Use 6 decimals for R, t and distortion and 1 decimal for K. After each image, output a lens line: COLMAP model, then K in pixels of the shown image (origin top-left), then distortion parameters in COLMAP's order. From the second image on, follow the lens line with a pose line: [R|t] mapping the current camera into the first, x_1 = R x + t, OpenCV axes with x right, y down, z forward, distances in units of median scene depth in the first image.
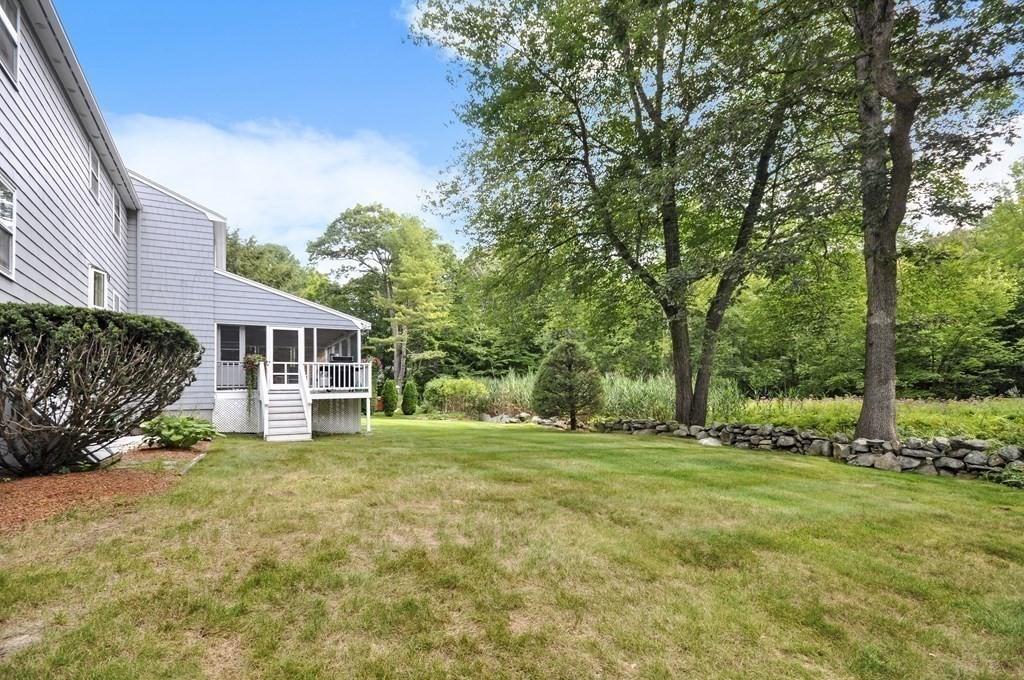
lens RADIAL K [[472.8, 0, 452.4], [0, 472.8, 385.0], [0, 0, 1]] dist [-0.002429, -0.003541]
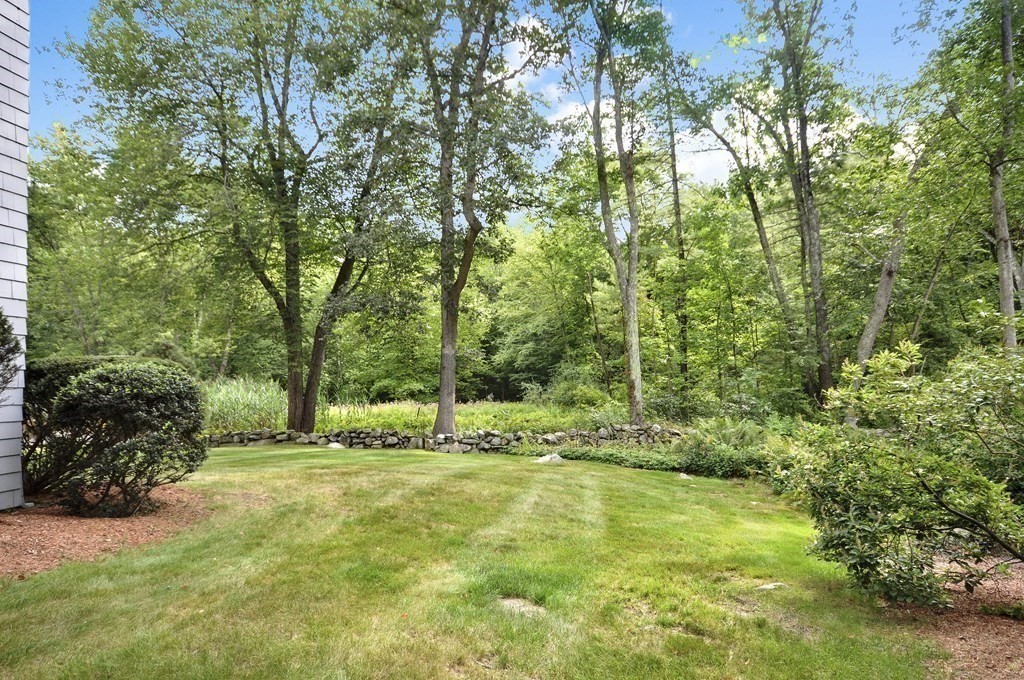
lens RADIAL K [[619.2, 0, 513.7], [0, 619.2, 341.2], [0, 0, 1]] dist [0.002199, 0.000825]
pose [[0.597437, 0.064947, 0.799282, -0.370696], [-0.006366, 0.997068, -0.076260, -0.018390], [-0.801891, 0.040473, 0.596098, -0.222610]]
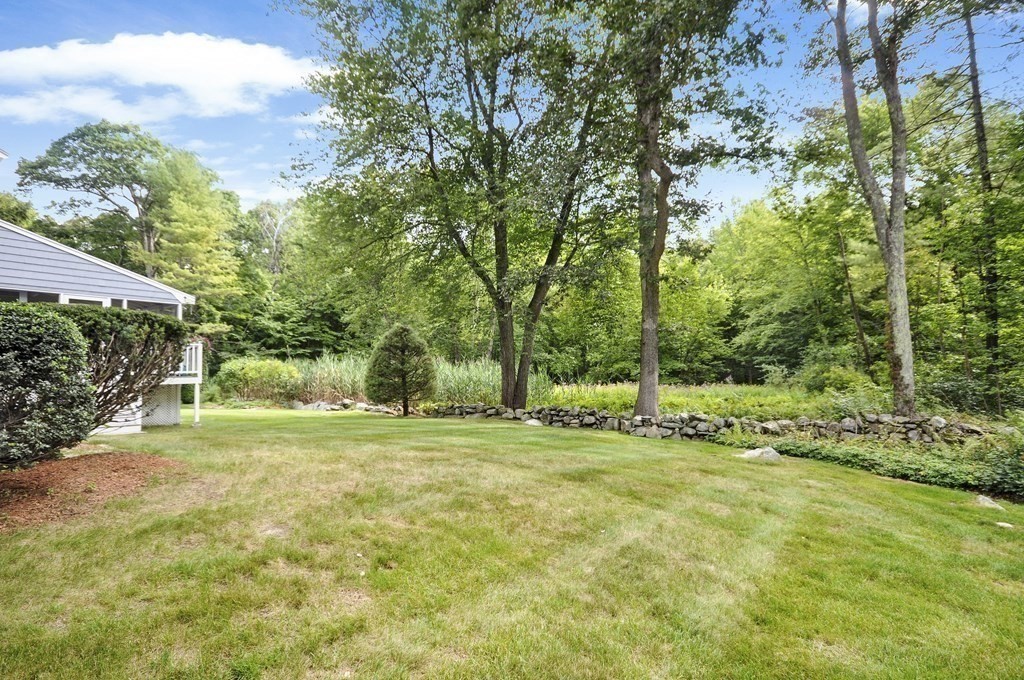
lens RADIAL K [[547.6, 0, 488.7], [0, 547.6, 347.0], [0, 0, 1]] dist [0.019108, -0.001148]
pose [[0.896511, 0.031433, 0.441904, -0.133240], [-0.014853, 0.999052, -0.040931, -0.006279], [-0.442772, 0.030132, 0.896128, -0.136892]]
